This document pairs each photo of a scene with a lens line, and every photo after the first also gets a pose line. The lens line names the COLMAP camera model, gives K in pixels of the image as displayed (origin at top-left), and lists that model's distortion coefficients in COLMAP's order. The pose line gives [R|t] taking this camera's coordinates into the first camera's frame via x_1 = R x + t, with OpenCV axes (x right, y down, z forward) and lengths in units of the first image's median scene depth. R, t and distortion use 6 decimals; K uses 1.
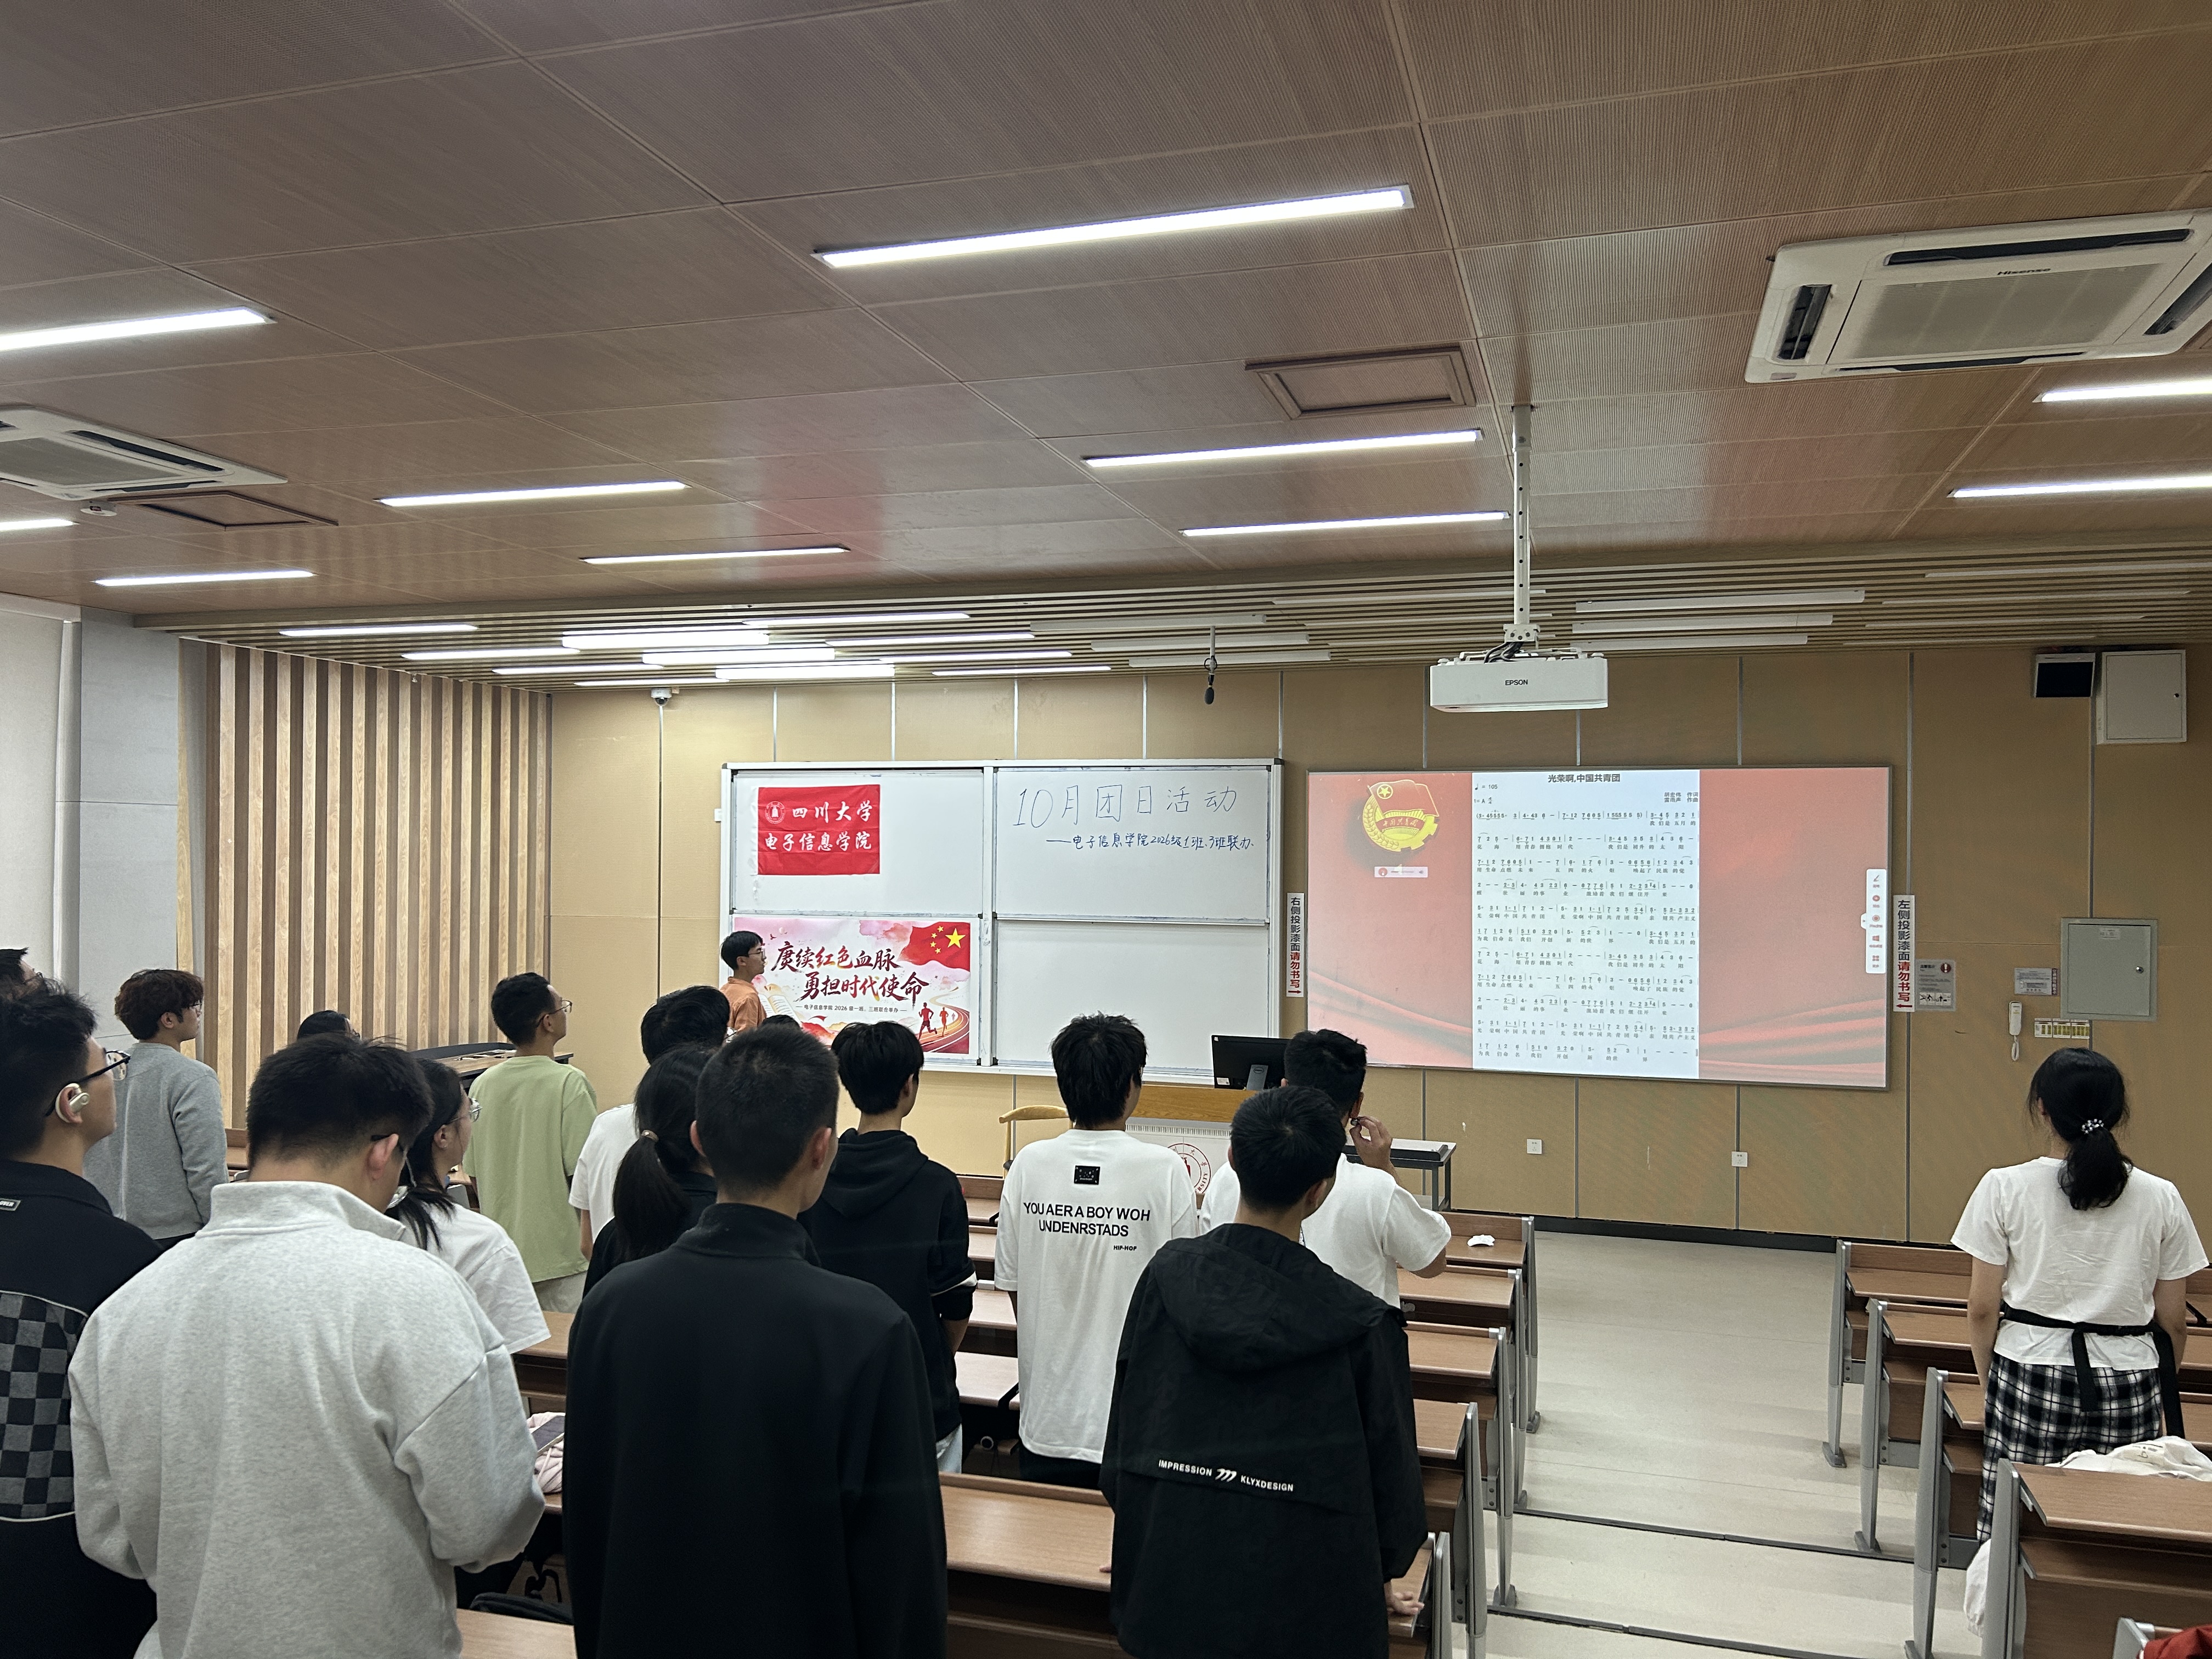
lens RADIAL K [[1675.7, 0, 1106.0], [0, 1675.7, 829.5], [0, 0, 1]] dist [0.091803, -0.001235]
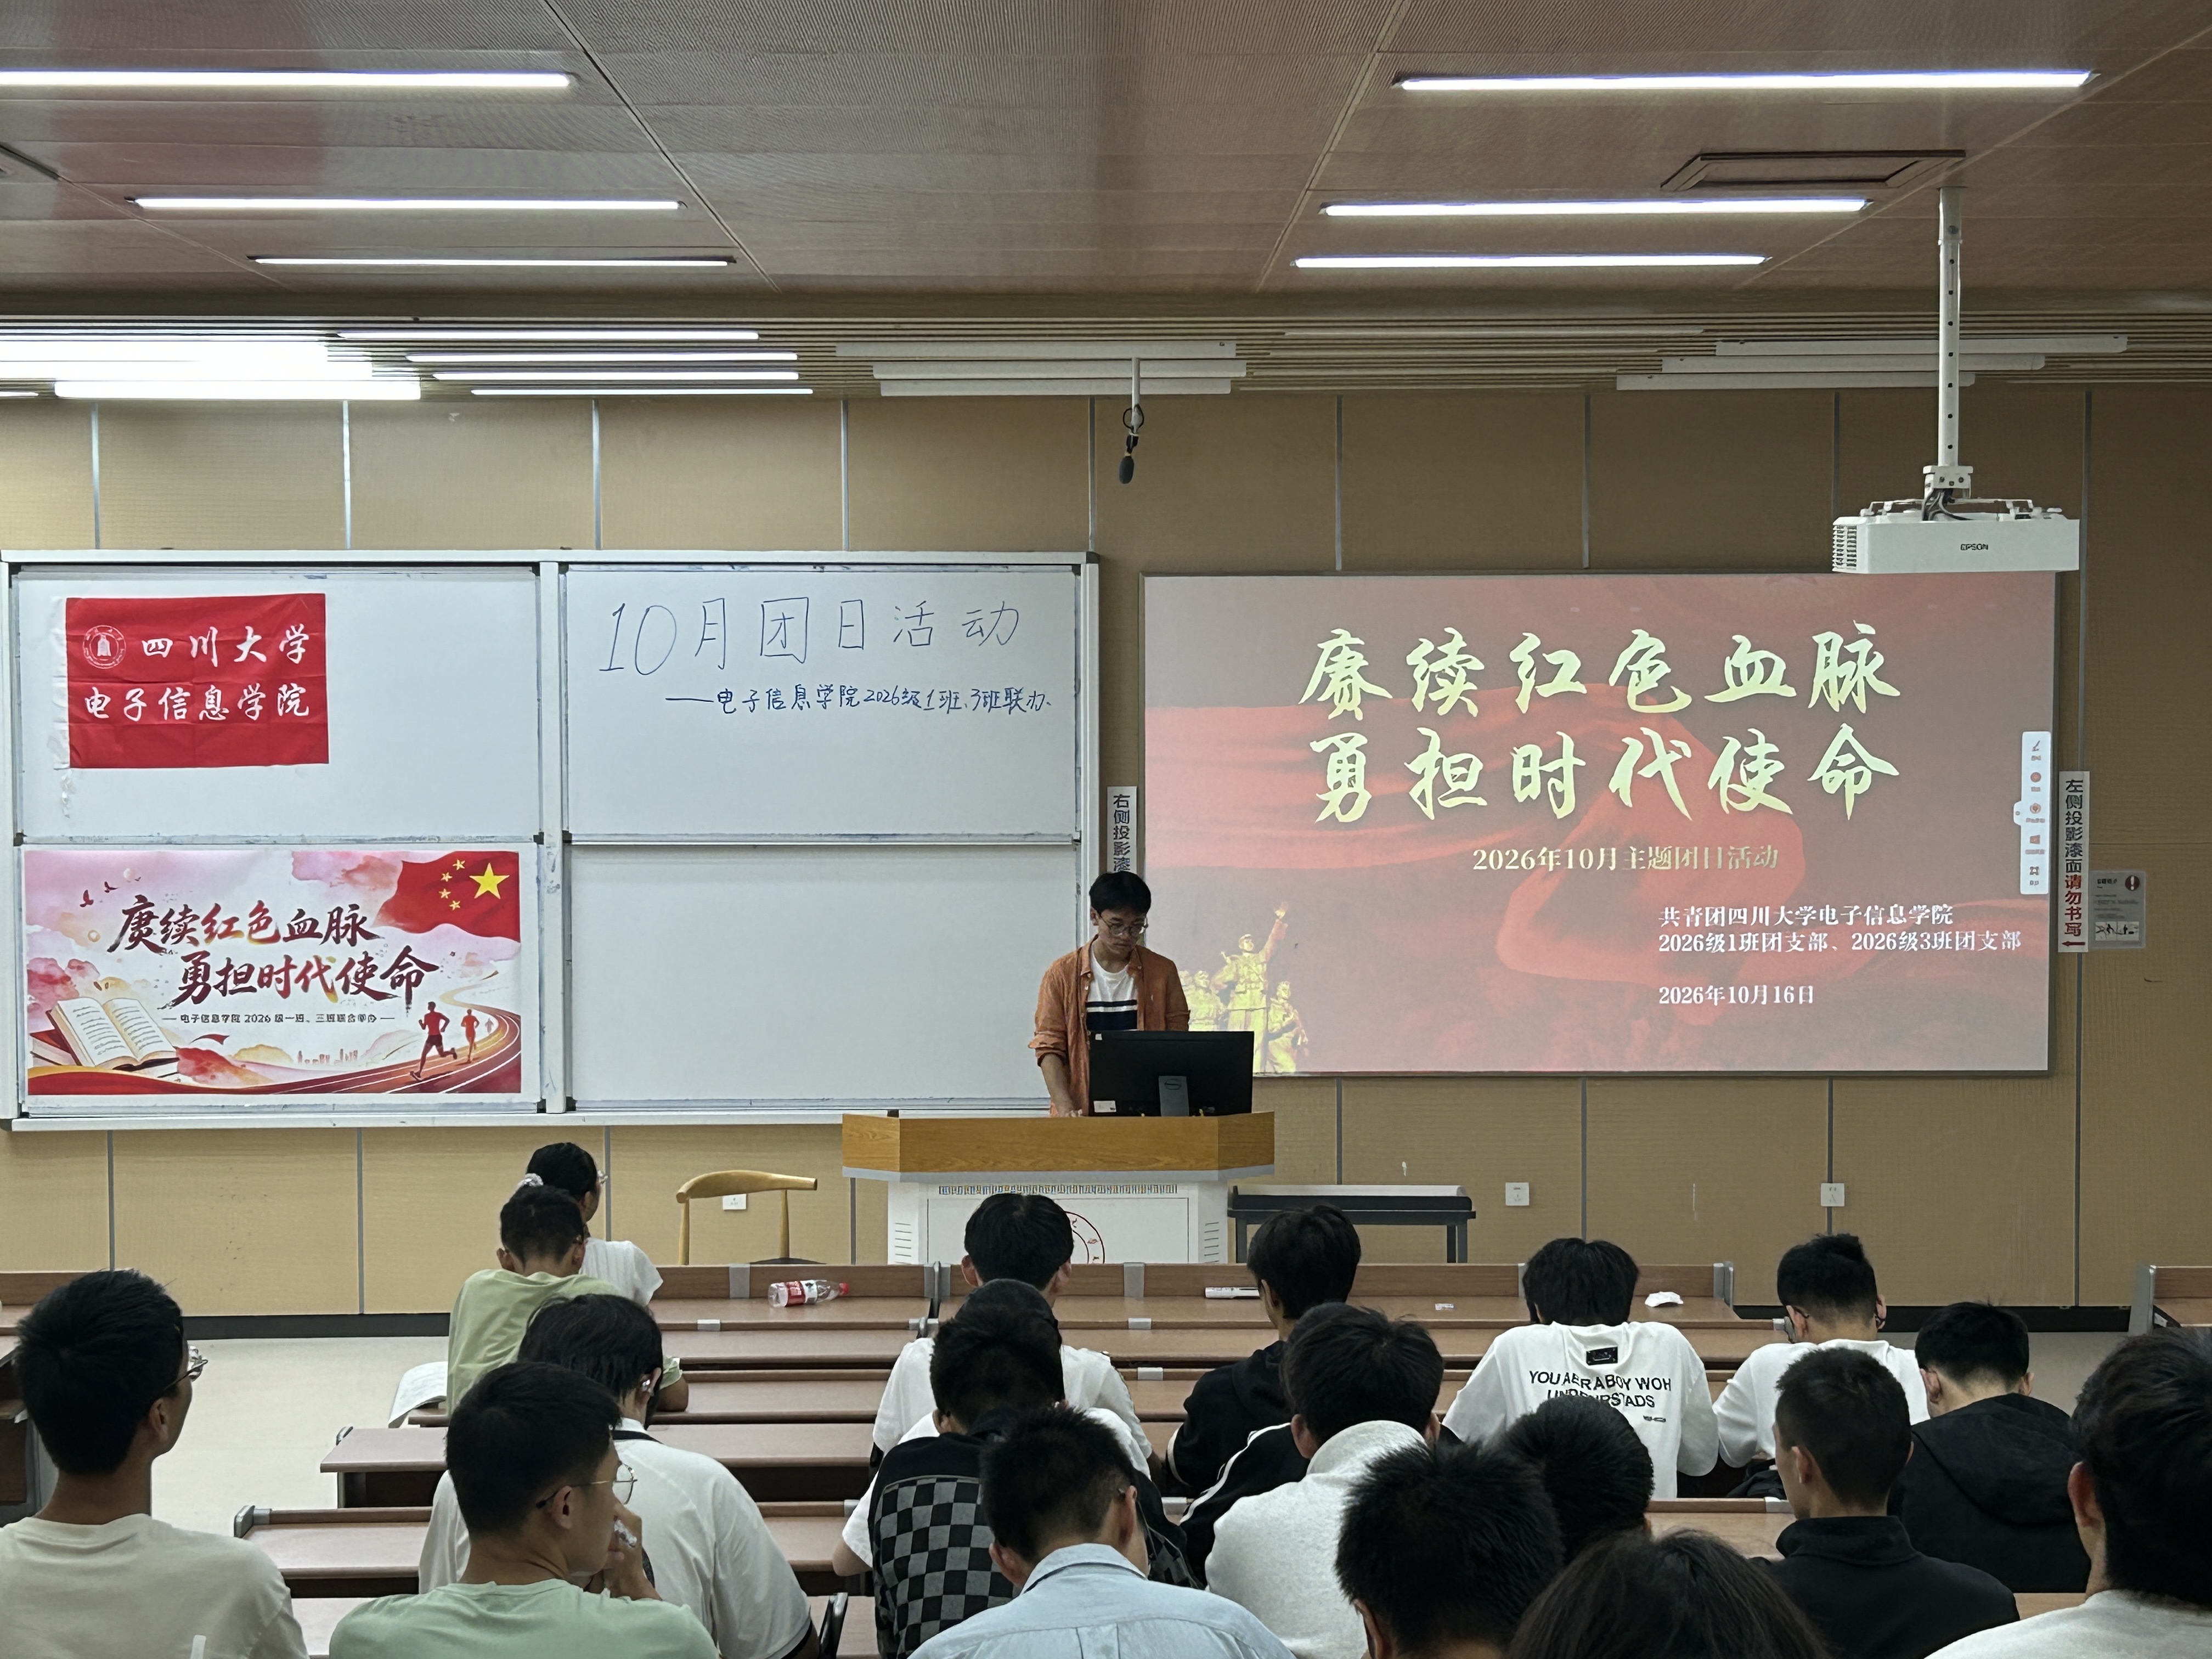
lens RADIAL K [[3808.3, 0, 1106.0], [0, 3808.3, 837.8], [0, 0, 1]] dist [0.182115, 0.000000]
pose [[0.953694, -0.025037, 0.299733, -0.267939], [0.005222, 0.997758, 0.066728, -0.029991], [-0.300732, -0.062073, 0.951687, -0.228565]]
